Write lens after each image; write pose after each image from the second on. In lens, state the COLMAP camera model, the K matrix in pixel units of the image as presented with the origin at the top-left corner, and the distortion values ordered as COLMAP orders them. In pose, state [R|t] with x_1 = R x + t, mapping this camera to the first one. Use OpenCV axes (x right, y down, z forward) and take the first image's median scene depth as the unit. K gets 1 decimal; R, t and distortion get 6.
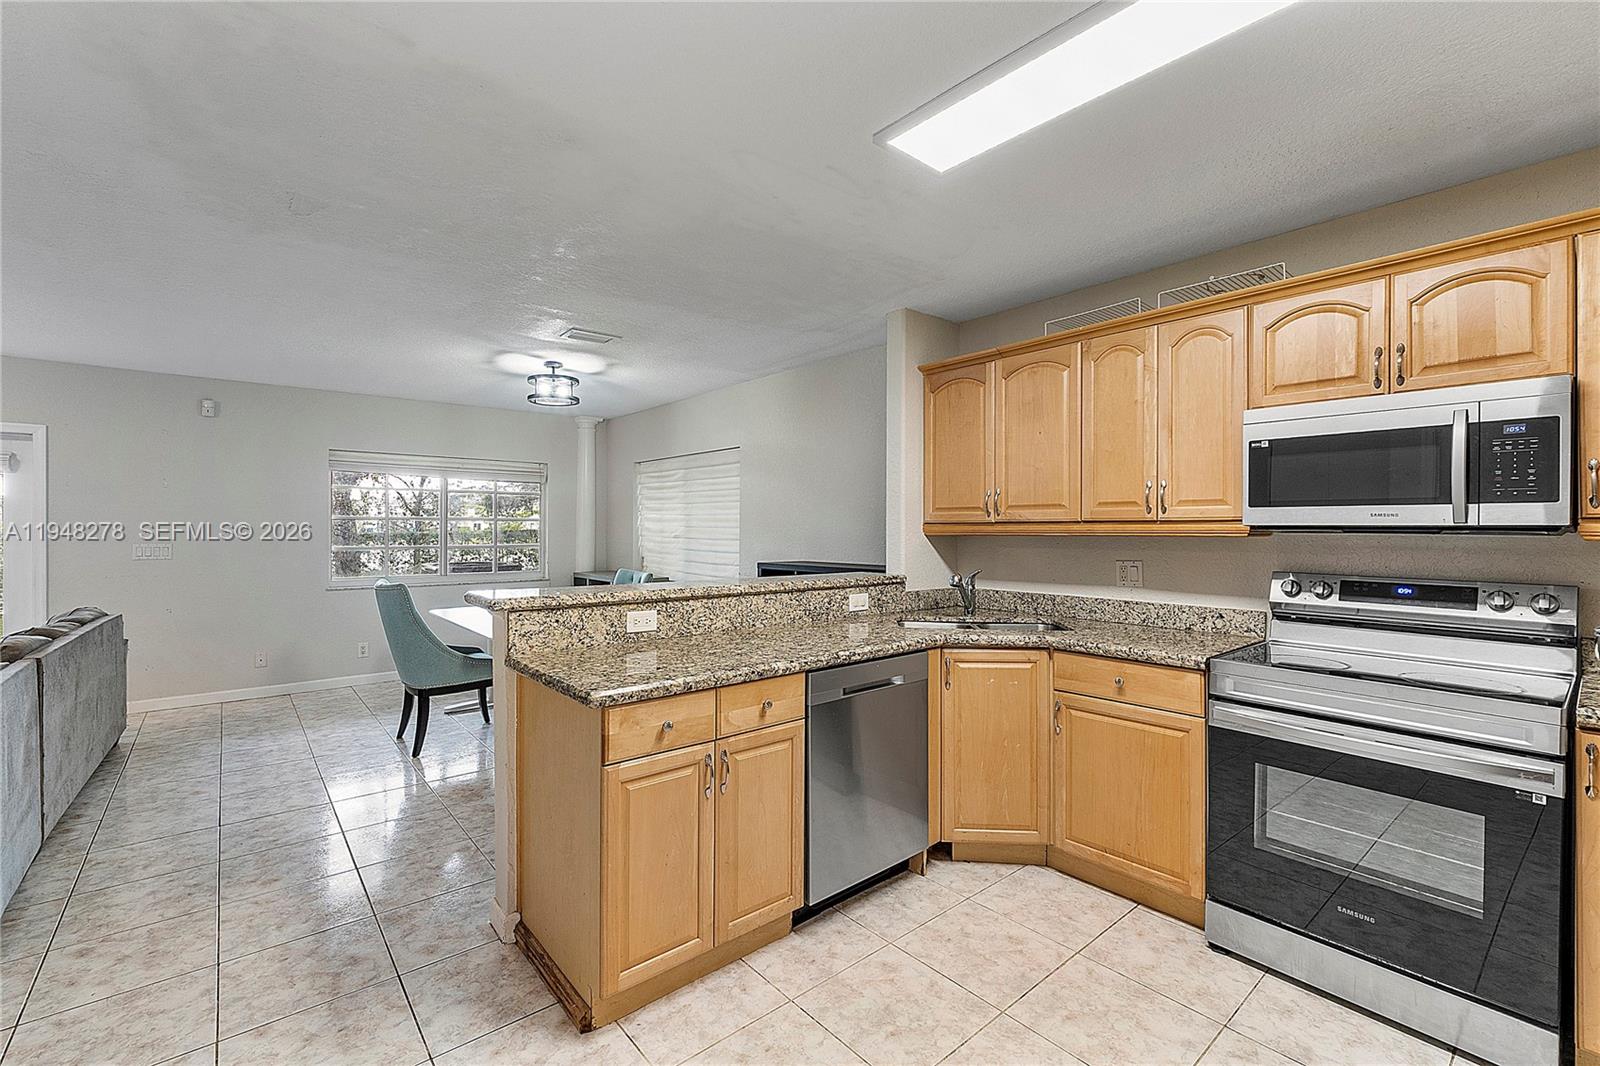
lens RADIAL K [[686.4, 0, 800.0], [0, 686.4, 533.0], [0, 0, 1]] dist [0.000280, -0.000149]
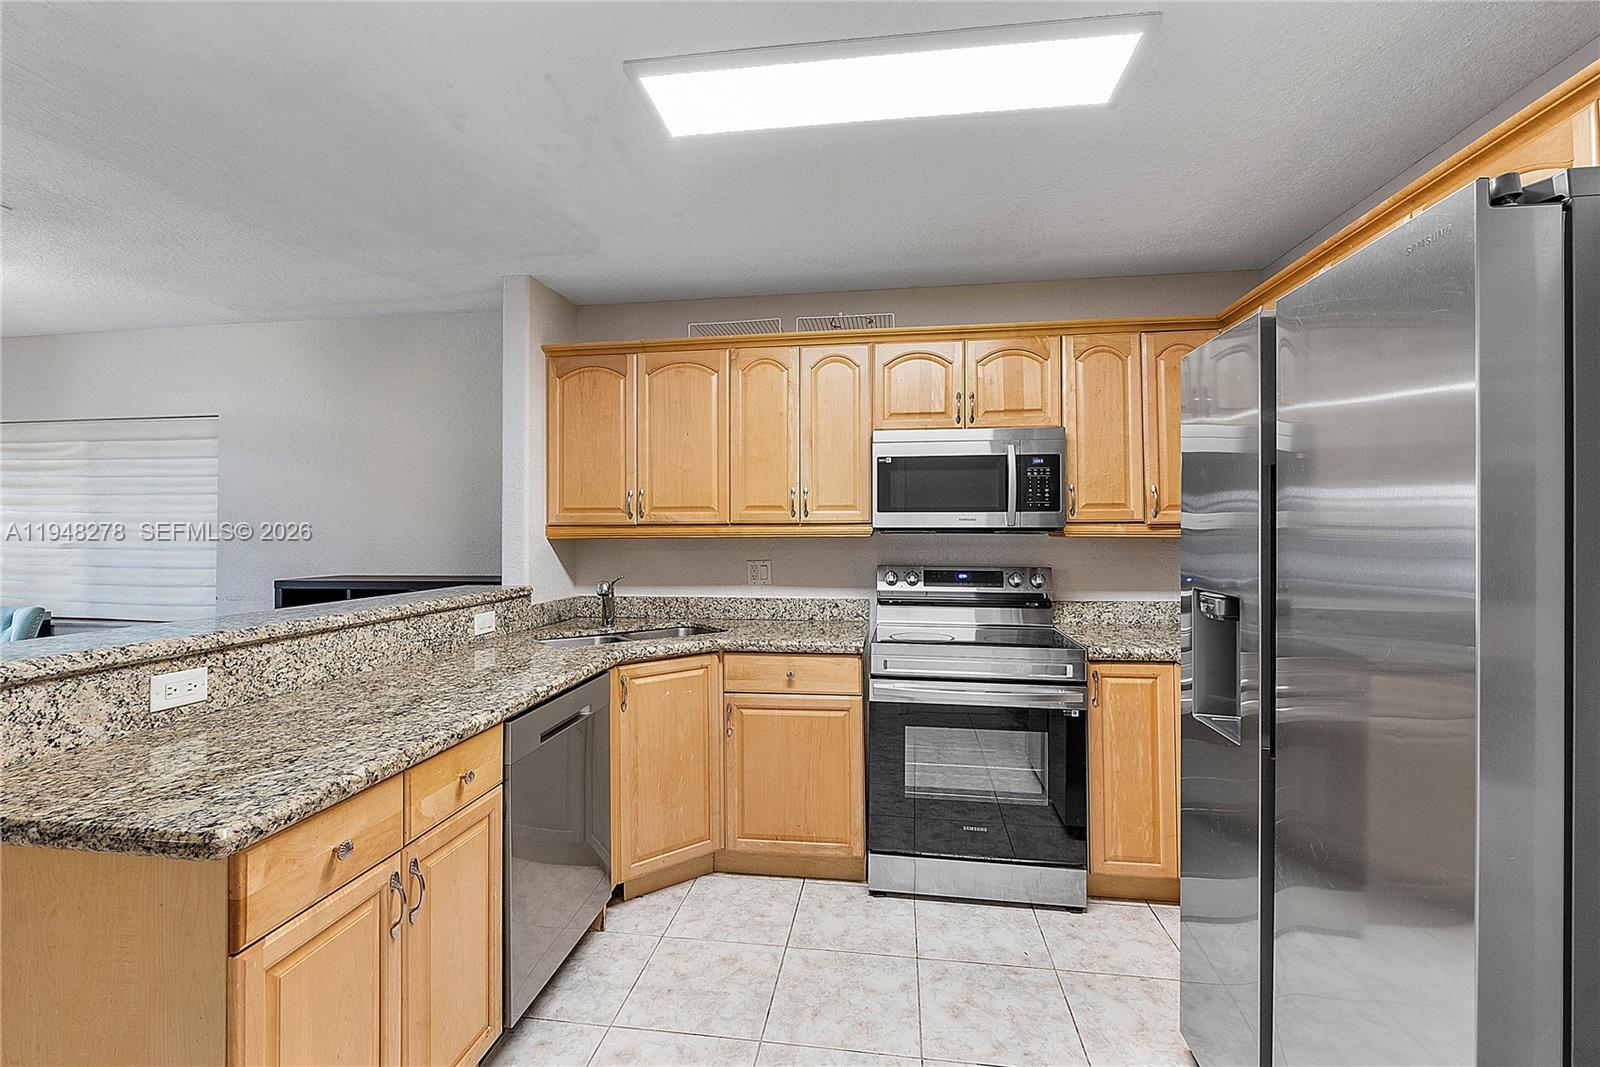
lens RADIAL K [[685.3, 0, 799.3], [0, 685.3, 525.1], [0, 0, 1]] dist [-0.002730, -0.000420]
pose [[0.746518, 0.000502, 0.665365, -0.225441], [0.008963, 0.999901, -0.010811, -0.003398], [-0.665305, 0.014034, 0.746440, 0.191109]]
